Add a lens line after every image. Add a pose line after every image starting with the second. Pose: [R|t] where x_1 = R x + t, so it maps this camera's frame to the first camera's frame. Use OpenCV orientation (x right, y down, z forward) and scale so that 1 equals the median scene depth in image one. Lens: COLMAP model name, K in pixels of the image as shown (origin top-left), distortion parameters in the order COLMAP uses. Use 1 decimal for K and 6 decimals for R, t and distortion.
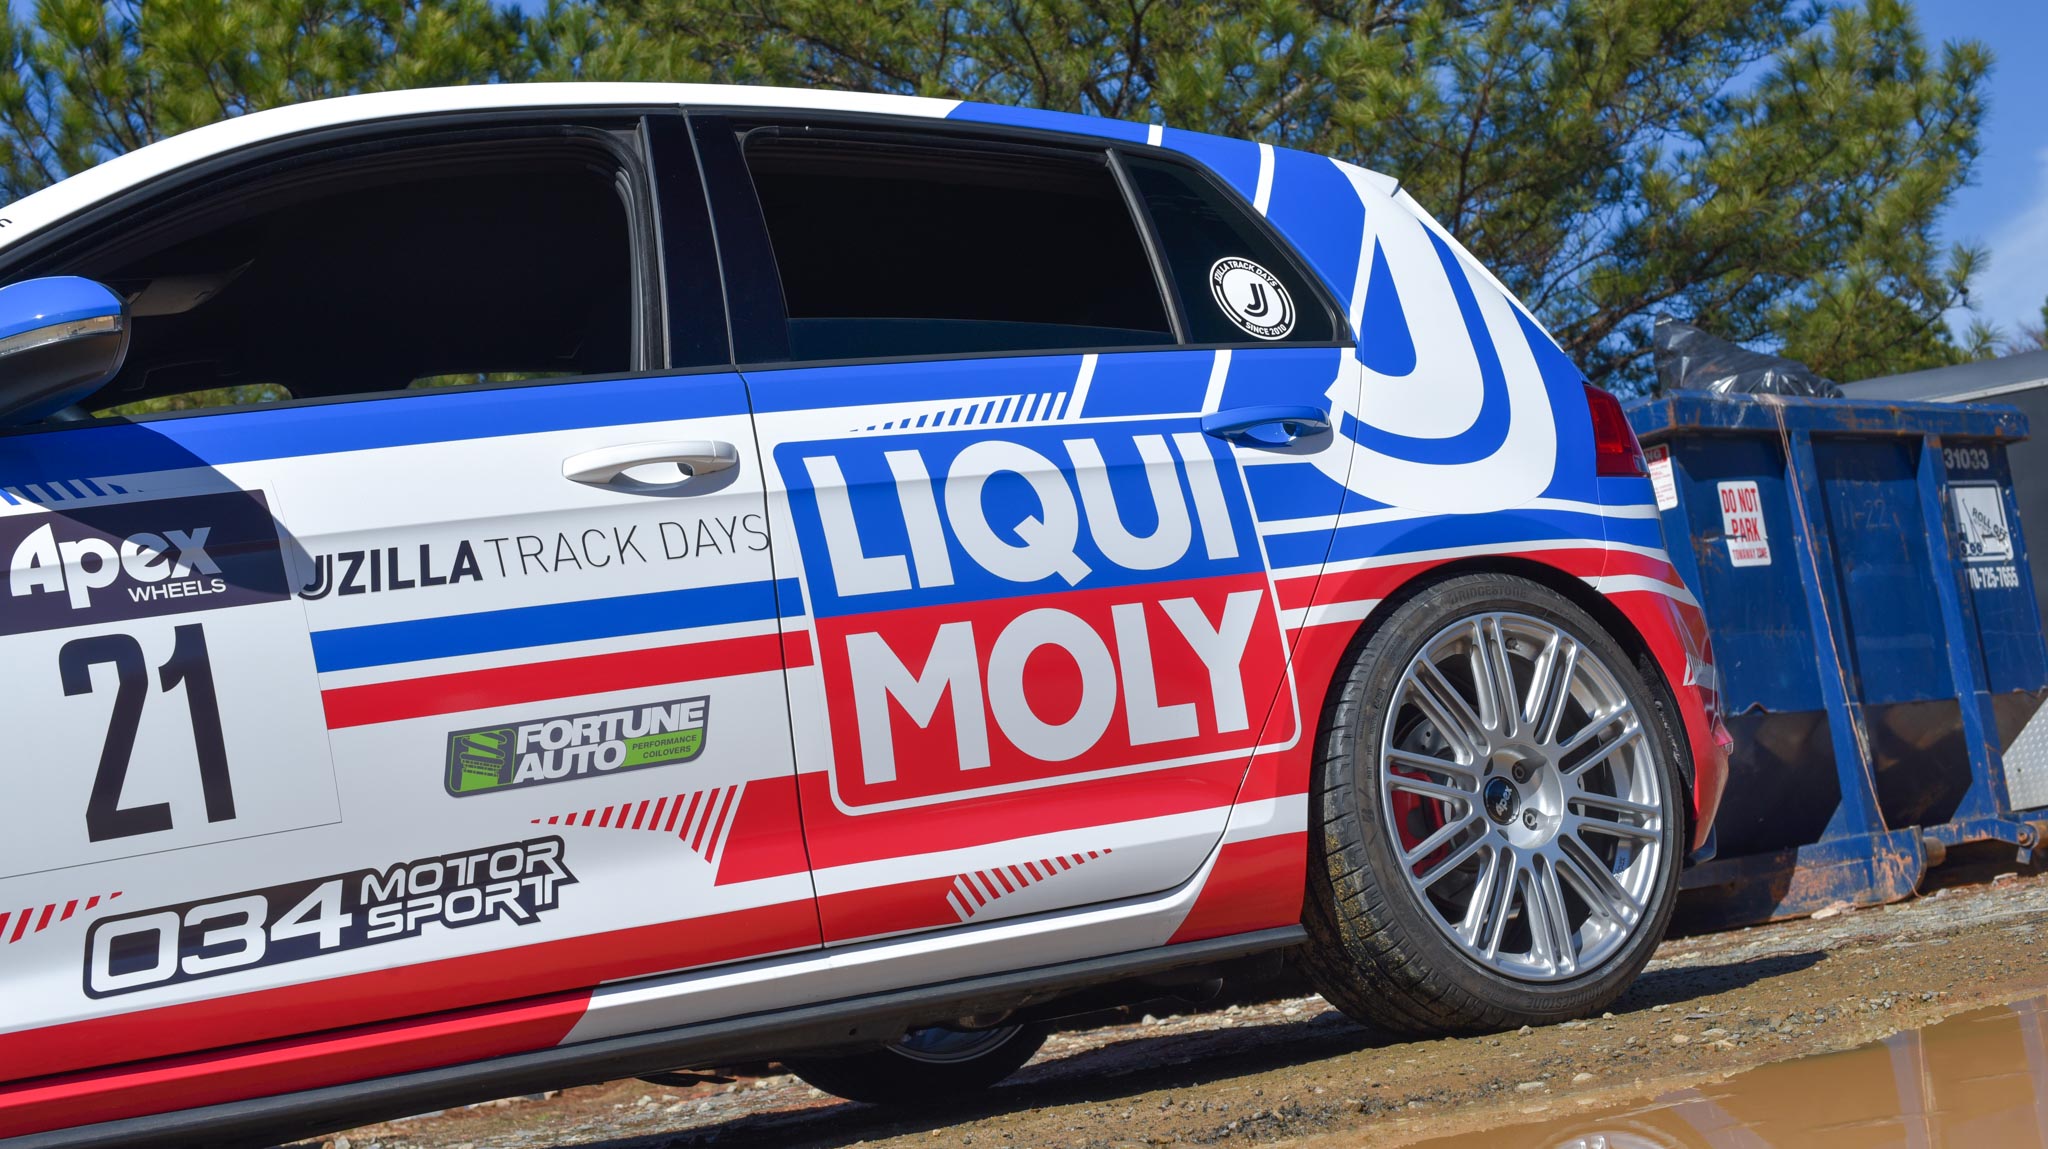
lens RADIAL K [[3212.8, 0, 1024.0], [0, 3212.8, 574.5], [0, 0, 1]] dist [-0.220266, 0.134628]
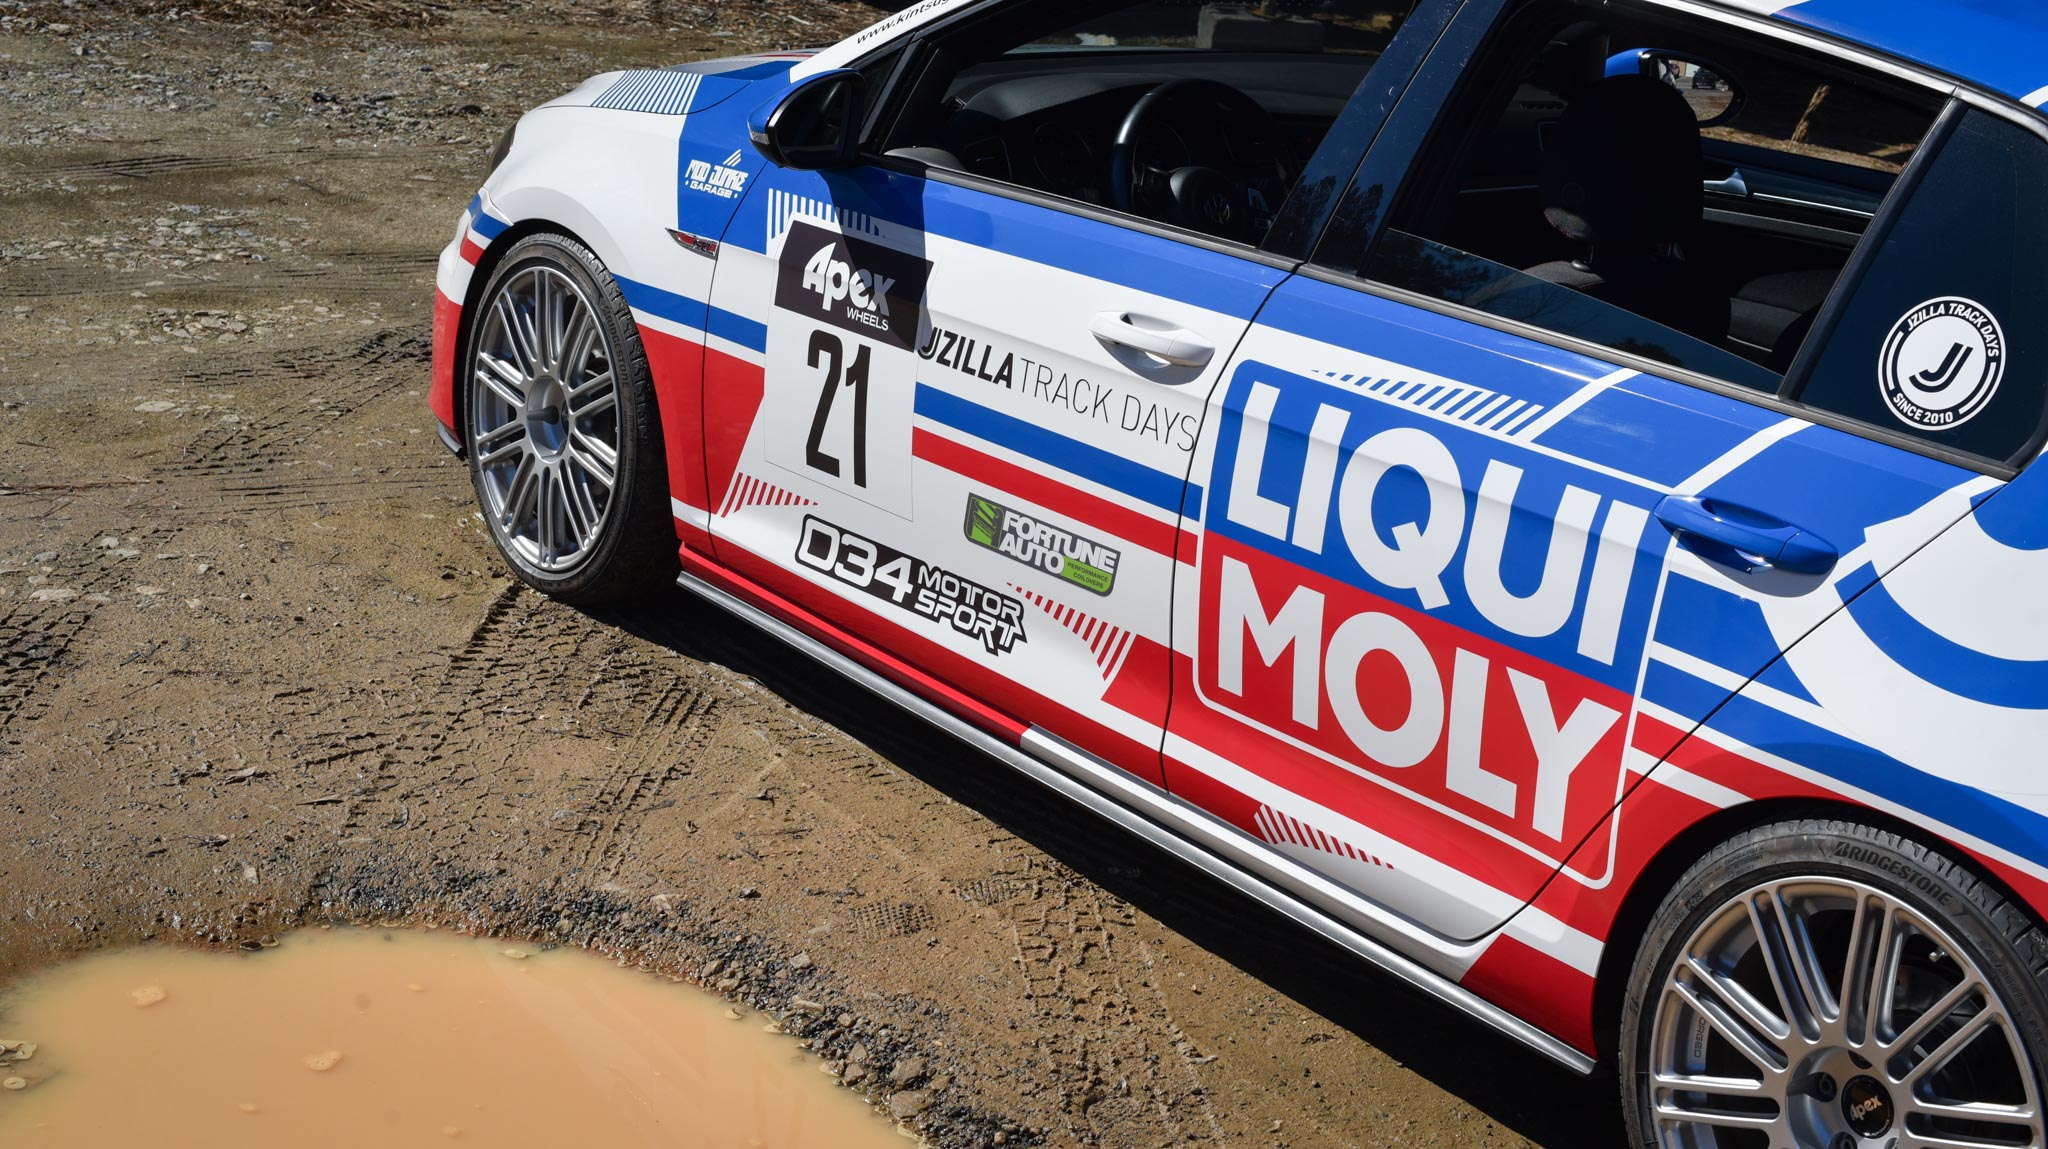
lens RADIAL K [[3212.8, 0, 1024.0], [0, 3212.8, 574.5], [0, 0, 1]] dist [-0.220266, 0.134628]
pose [[0.000885, 0.469434, -0.882967, 0.899643], [0.059949, 0.881355, 0.468637, -0.484836], [0.998201, -0.053347, -0.027362, 0.982790]]
